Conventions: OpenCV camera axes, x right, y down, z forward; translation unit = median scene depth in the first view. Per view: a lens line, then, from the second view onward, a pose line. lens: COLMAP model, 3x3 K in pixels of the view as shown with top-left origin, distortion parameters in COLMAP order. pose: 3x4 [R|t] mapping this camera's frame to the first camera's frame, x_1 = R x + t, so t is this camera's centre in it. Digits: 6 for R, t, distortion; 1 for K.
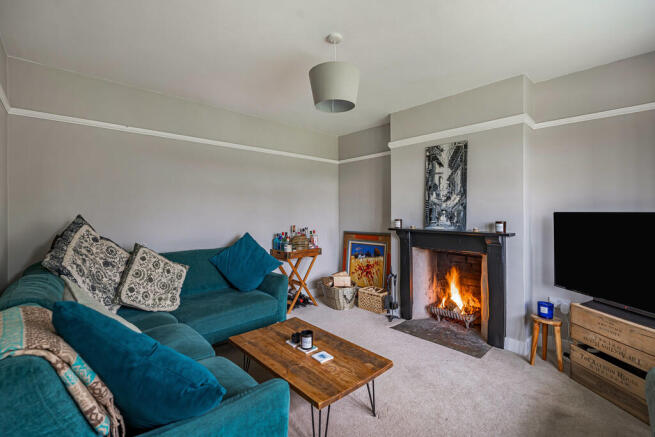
lens RADIAL K [[289.0, 0, 325.5], [0, 289.0, 216.2], [0, 0, 1]] dist [0.000534, -0.000756]
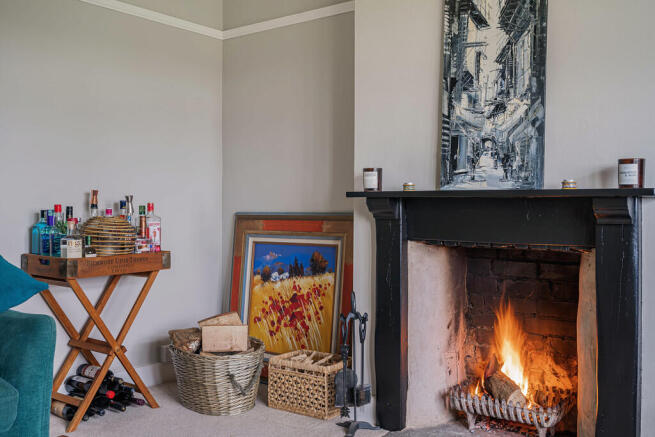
lens RADIAL K [[651.3, 0, 328.4], [0, 651.3, 217.9], [0, 0, 1]] dist [0.002875, 0.000000]
pose [[0.984085, 0.006556, 0.177578, 0.042867], [-0.007443, 0.999963, 0.004324, 0.072825], [-0.177543, -0.005577, 0.984097, 0.166429]]
